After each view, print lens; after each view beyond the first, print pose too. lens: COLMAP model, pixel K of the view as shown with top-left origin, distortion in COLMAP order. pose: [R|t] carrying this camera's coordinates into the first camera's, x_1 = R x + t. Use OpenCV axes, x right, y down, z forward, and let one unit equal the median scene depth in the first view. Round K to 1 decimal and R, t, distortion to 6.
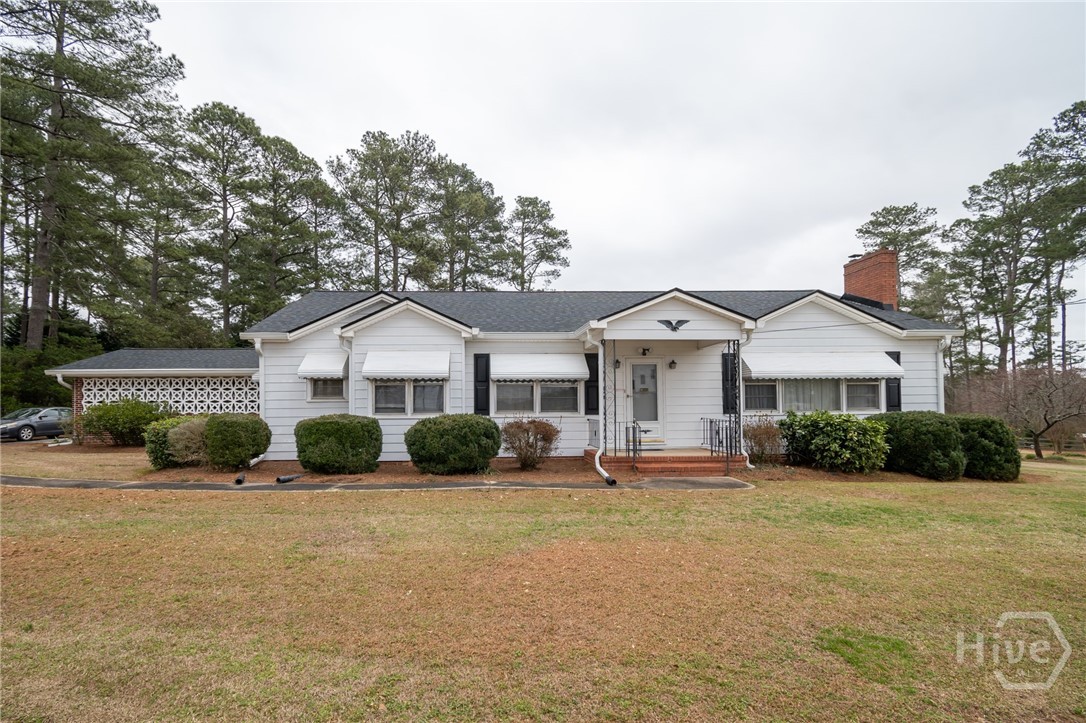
lens RADIAL K [[522.2, 0, 501.2], [0, 522.2, 393.5], [0, 0, 1]] dist [0.000532, -0.000279]
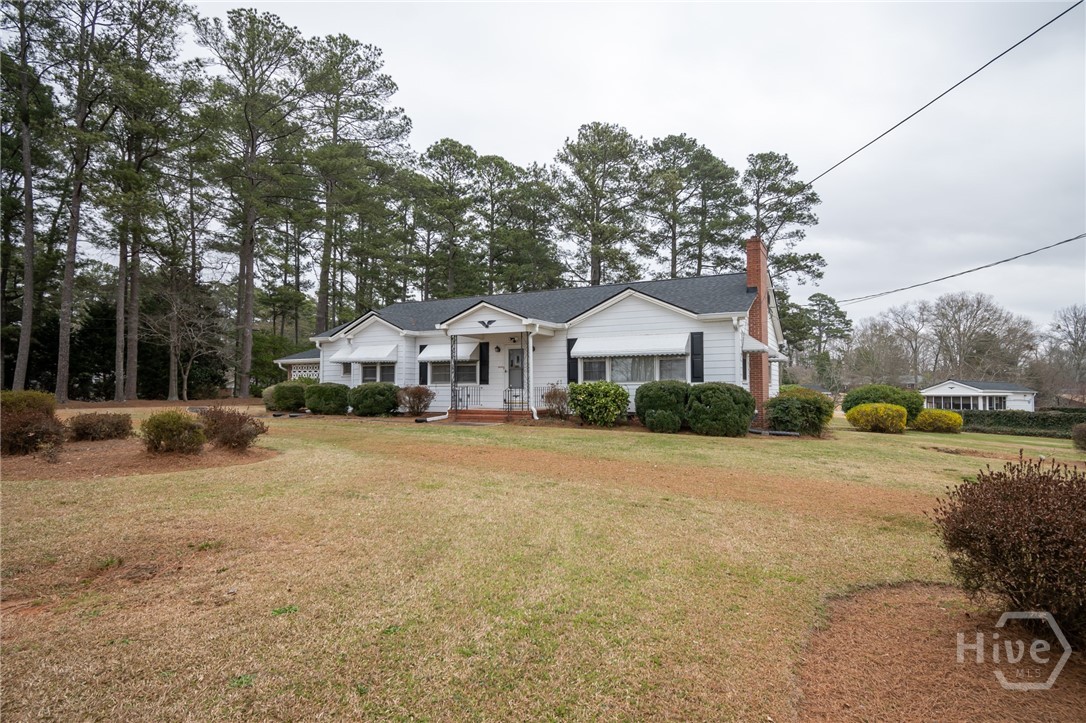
lens RADIAL K [[605.0, 0, 543.0], [0, 605.0, 361.5], [0, 0, 1]] dist [0.000062, -0.000152]
pose [[0.871595, -0.018368, -0.489883, 1.125800], [0.005944, 0.999620, -0.026905, 0.022738], [0.490191, 0.020539, 0.871373, -0.385647]]
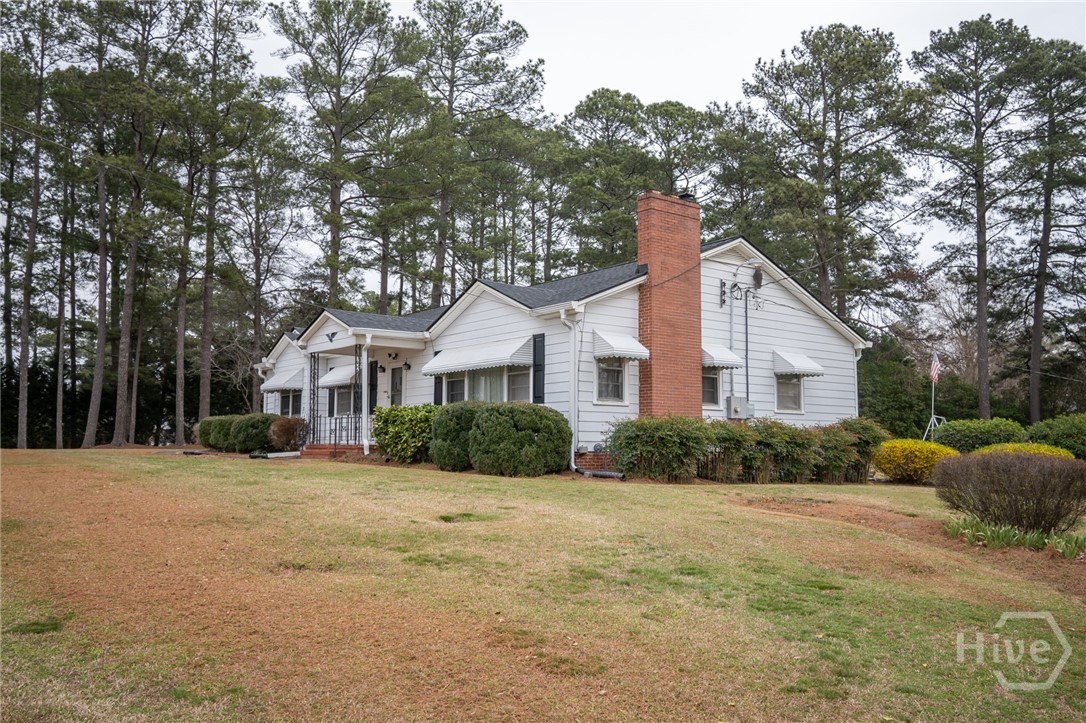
lens RADIAL K [[892.9, 0, 543.0], [0, 892.9, 361.5], [0, 0, 1]] dist [-0.000704, 0.002796]
pose [[0.587220, -0.070099, -0.806386, 1.946001], [0.010974, 0.996841, -0.078665, 0.081400], [0.809353, 0.037344, 0.586134, 0.145299]]
